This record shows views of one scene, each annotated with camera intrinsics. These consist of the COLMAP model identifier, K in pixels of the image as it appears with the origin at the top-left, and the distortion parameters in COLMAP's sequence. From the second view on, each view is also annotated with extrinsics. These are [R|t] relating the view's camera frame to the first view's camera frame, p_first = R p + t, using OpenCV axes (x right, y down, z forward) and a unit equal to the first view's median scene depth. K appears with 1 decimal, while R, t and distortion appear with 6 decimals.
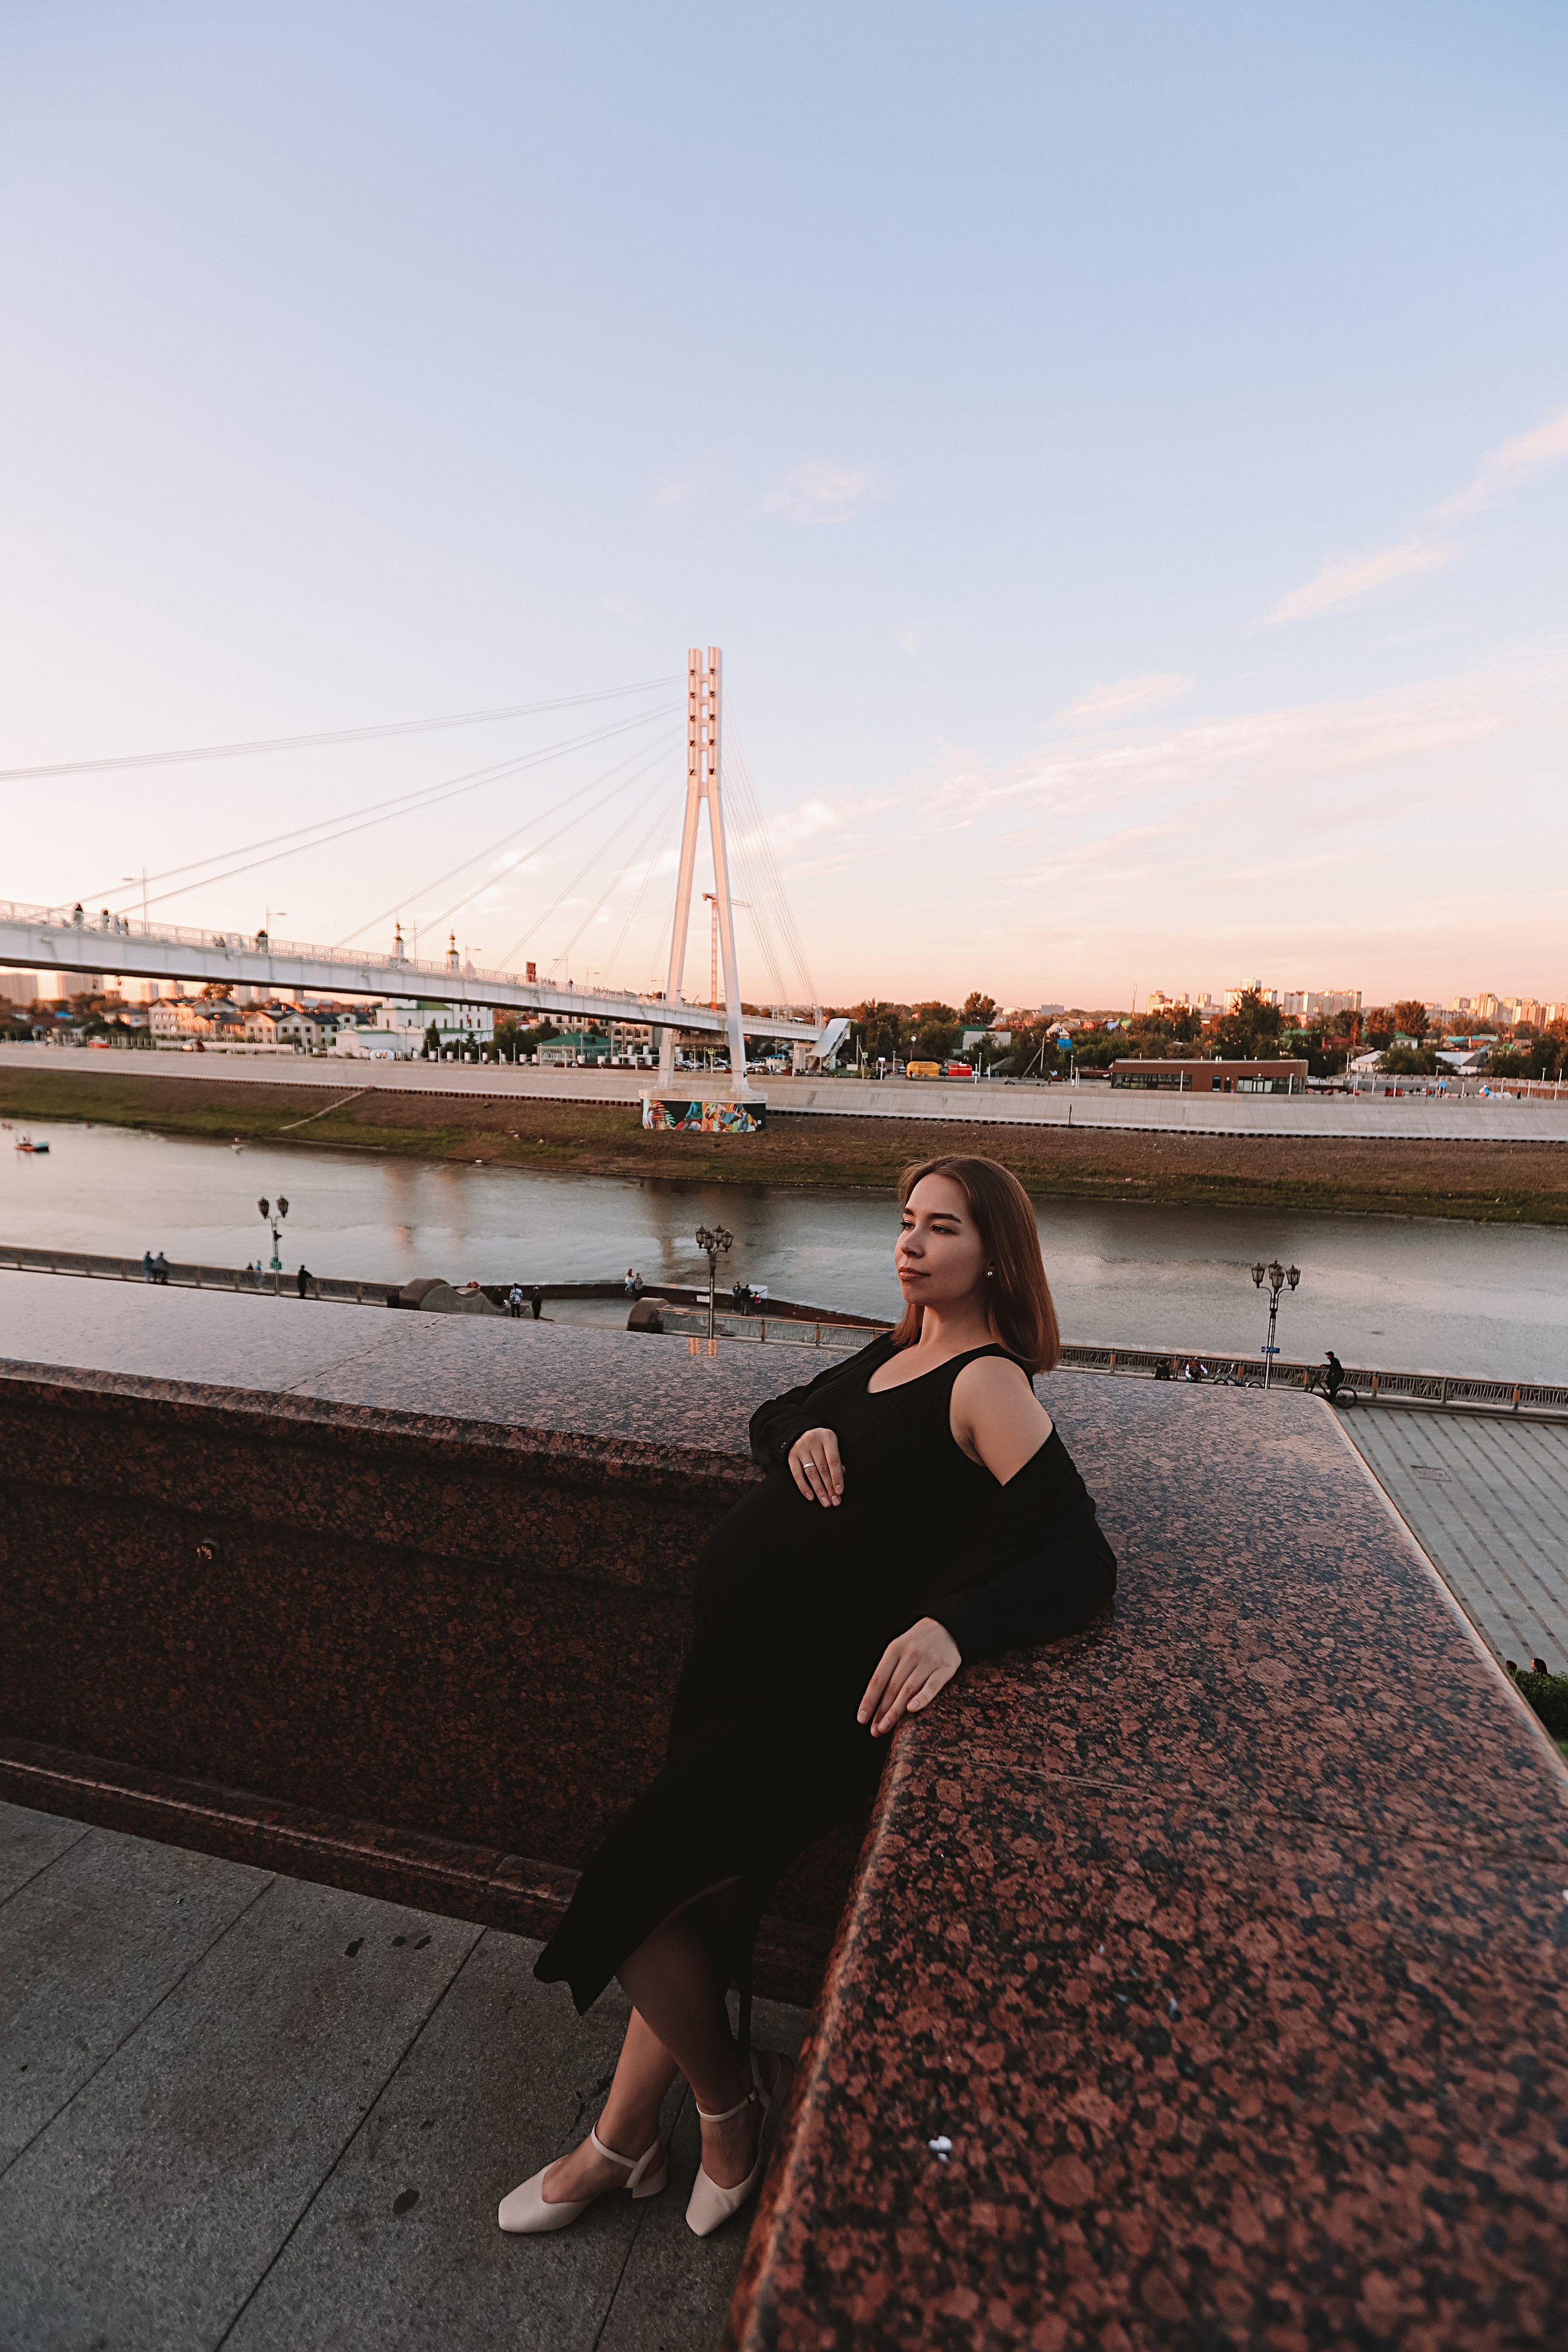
lens RADIAL K [[1119.2, 0, 773.9], [0, 1119.2, 1172.1], [0, 0, 1]] dist [-0.051600, 0.013864]
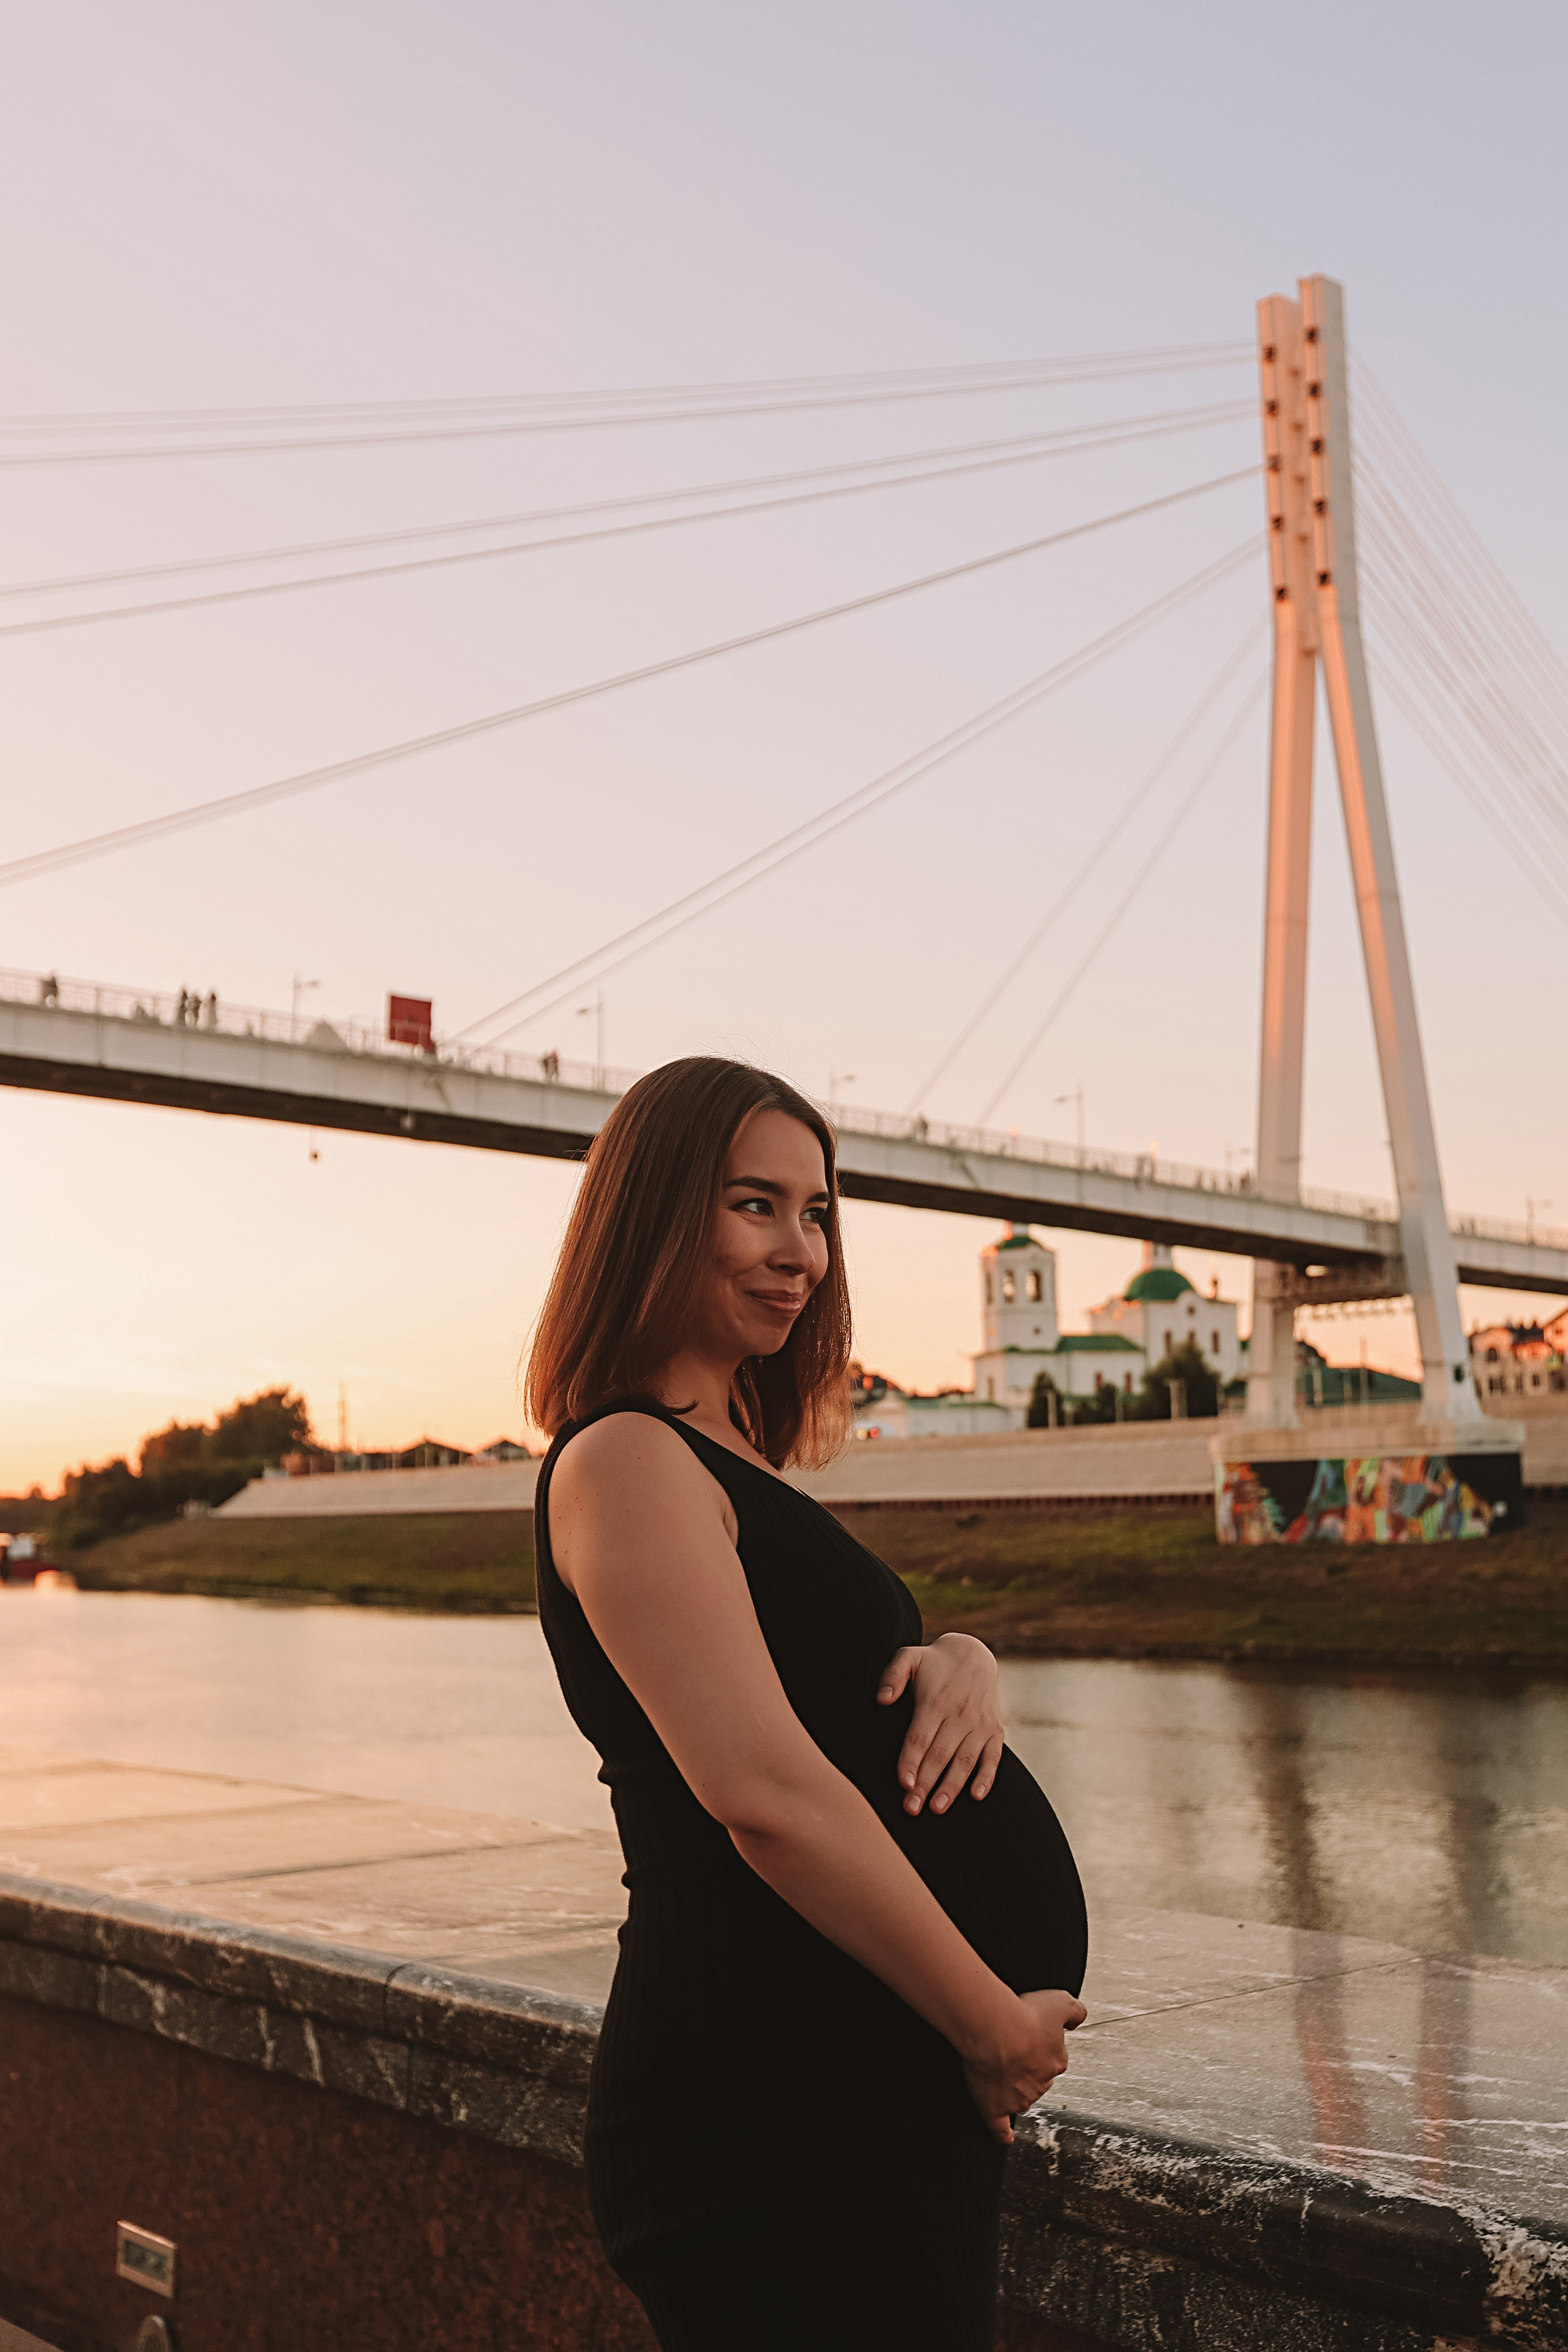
lens RADIAL K [[2524.0, 0, 925.1], [0, 2524.0, 1168.5], [0, 0, 1]] dist [0.016130, 0.000000]
pose [[0.851406, -0.105319, -0.513825, 0.242318], [-0.031146, 0.967753, -0.249970, 0.052315], [0.523582, 0.228829, 0.820670, 0.257958]]
